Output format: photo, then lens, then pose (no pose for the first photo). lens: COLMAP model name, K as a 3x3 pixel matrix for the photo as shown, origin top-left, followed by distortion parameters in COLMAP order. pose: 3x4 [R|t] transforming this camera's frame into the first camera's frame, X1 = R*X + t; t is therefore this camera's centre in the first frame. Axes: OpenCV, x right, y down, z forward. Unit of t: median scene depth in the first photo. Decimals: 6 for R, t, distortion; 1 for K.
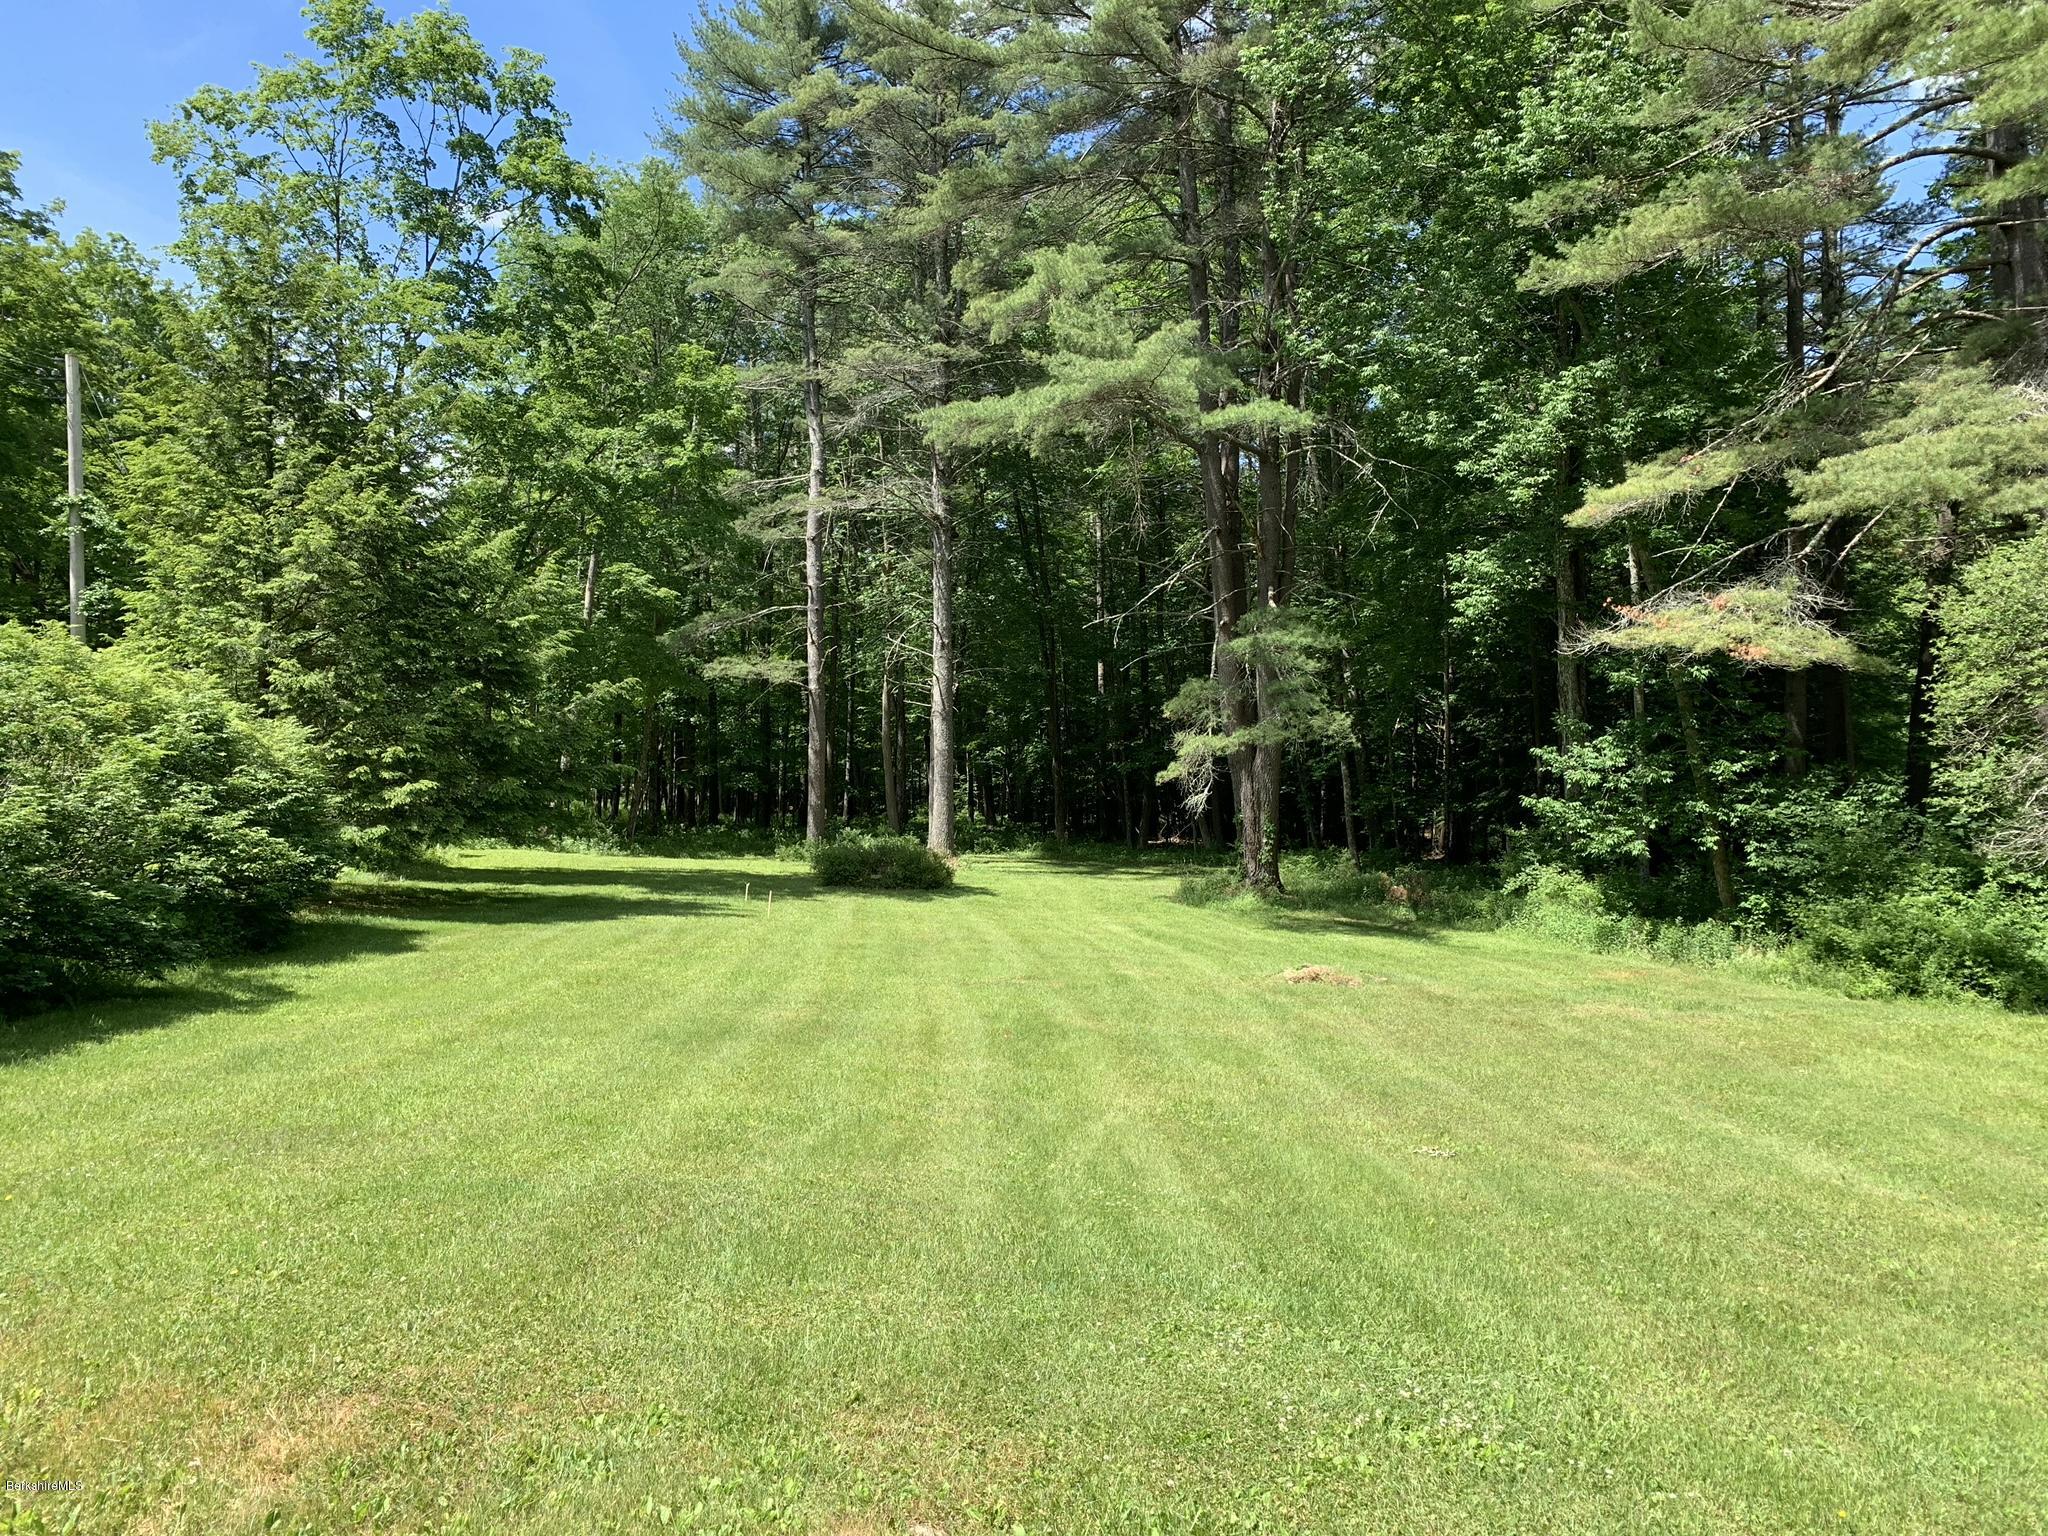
lens RADIAL K [[1529.0, 0, 1023.0], [0, 1529.0, 770.4], [0, 0, 1]] dist [0.057055, -0.074134]
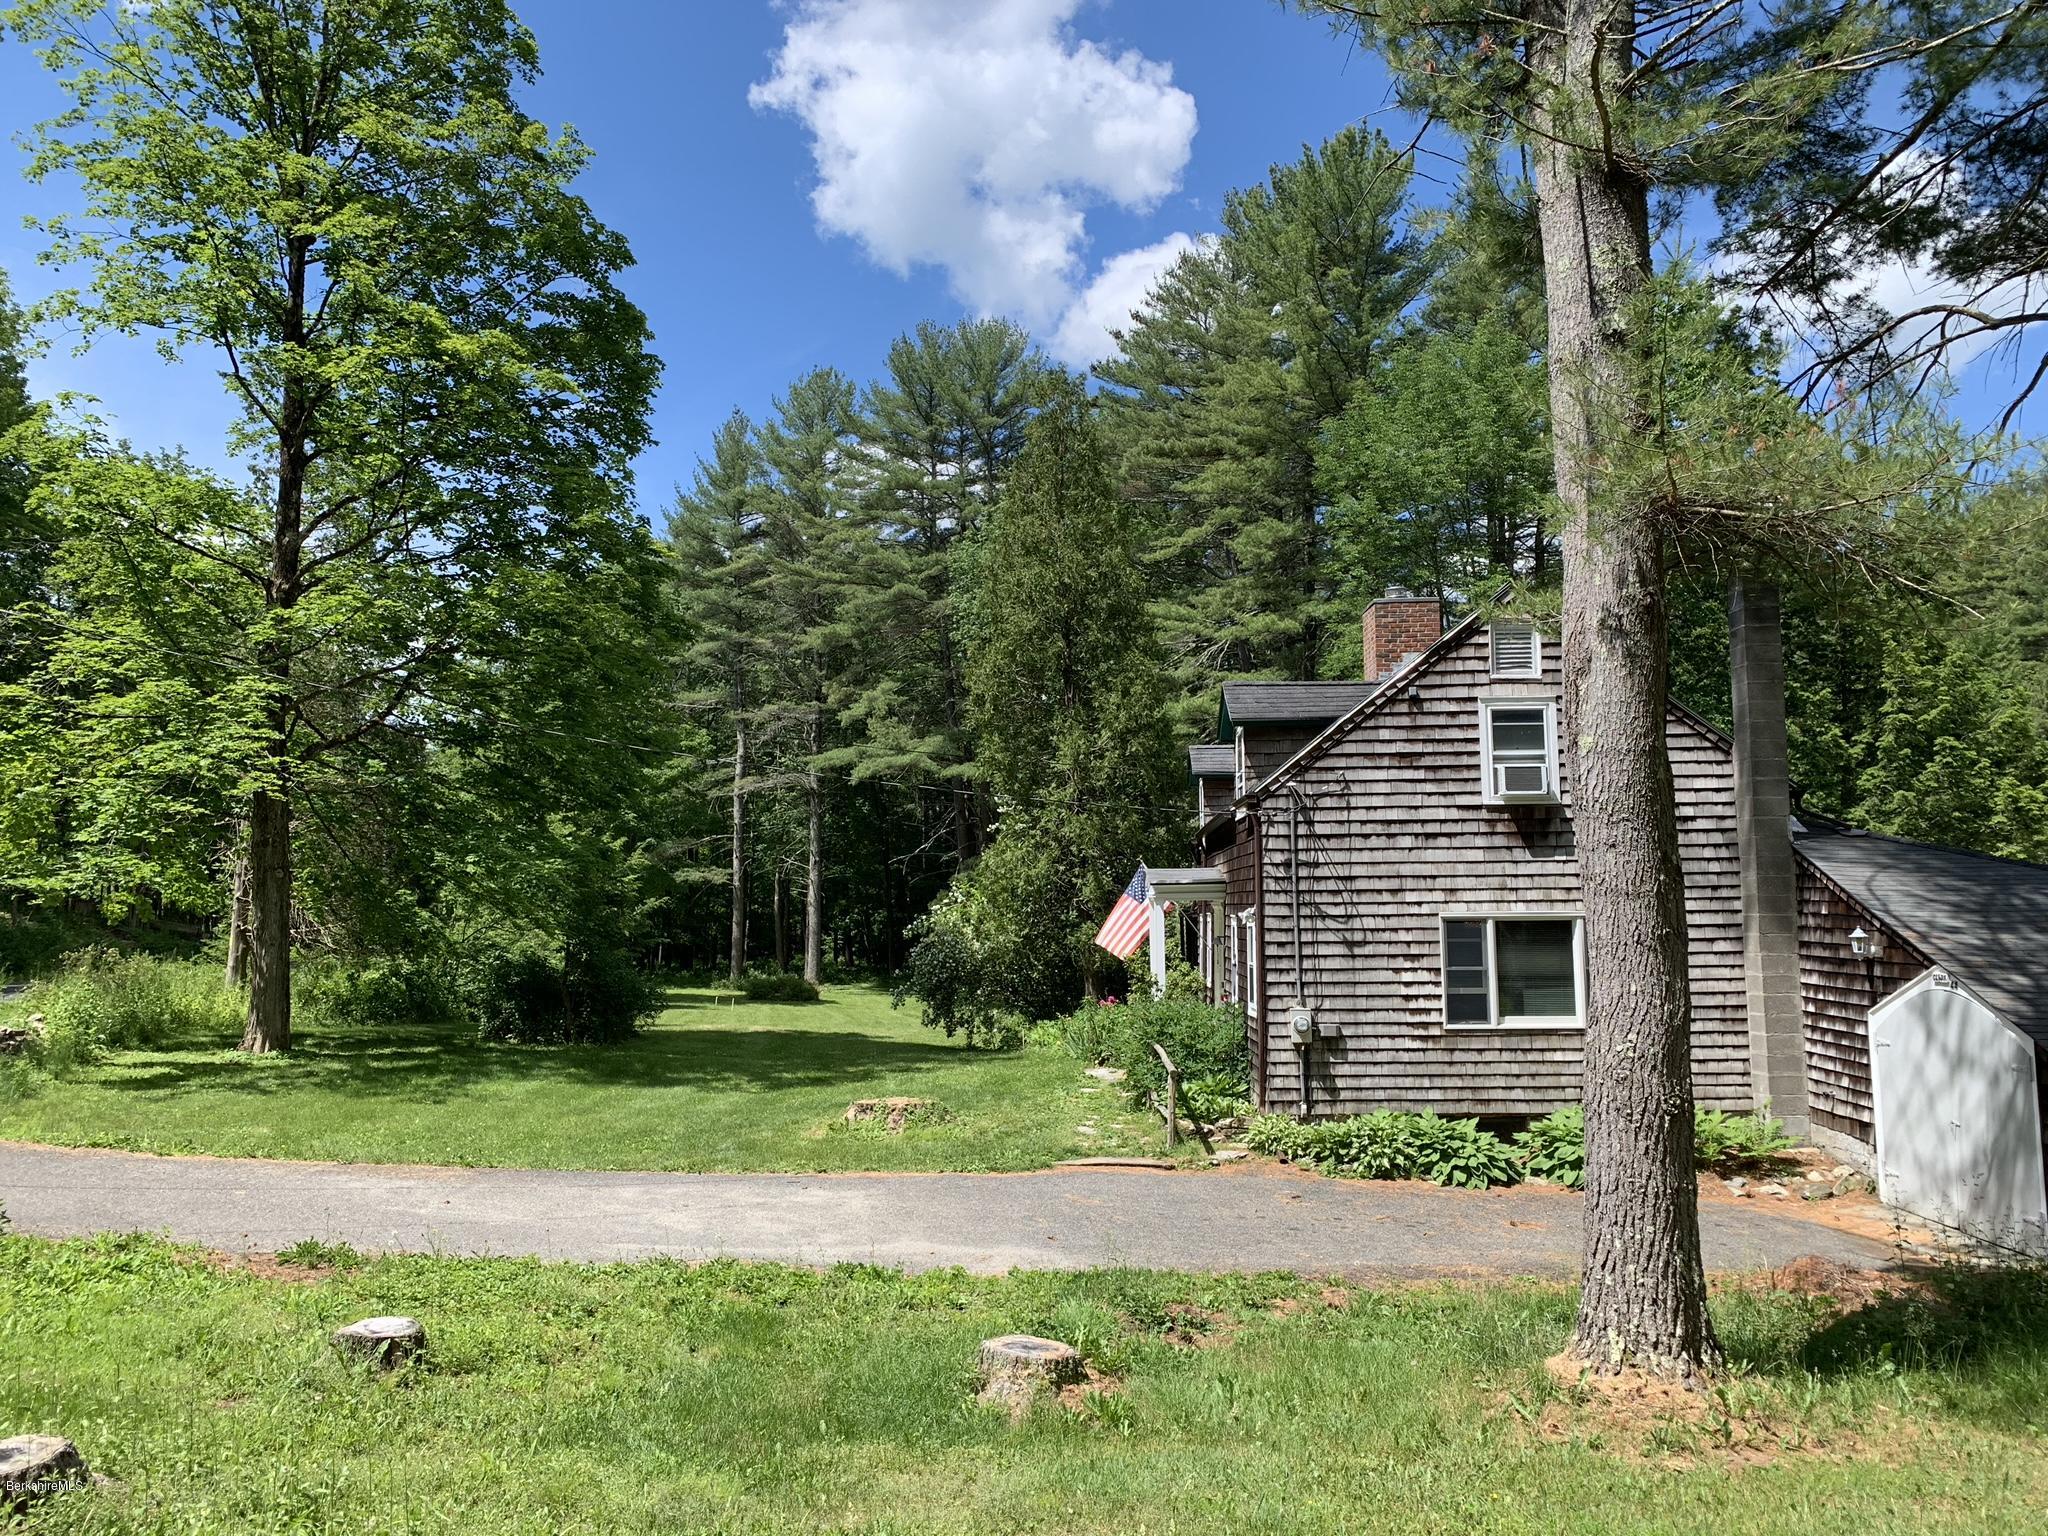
lens RADIAL K [[1529.0, 0, 1025.6], [0, 1529.0, 779.3], [0, 0, 1]] dist [0.057055, -0.074134]
pose [[0.996382, 0.008292, 0.084587, 0.035040], [-0.001038, 0.996343, -0.085441, -0.025822], [-0.084986, 0.085044, 0.992746, -0.697935]]
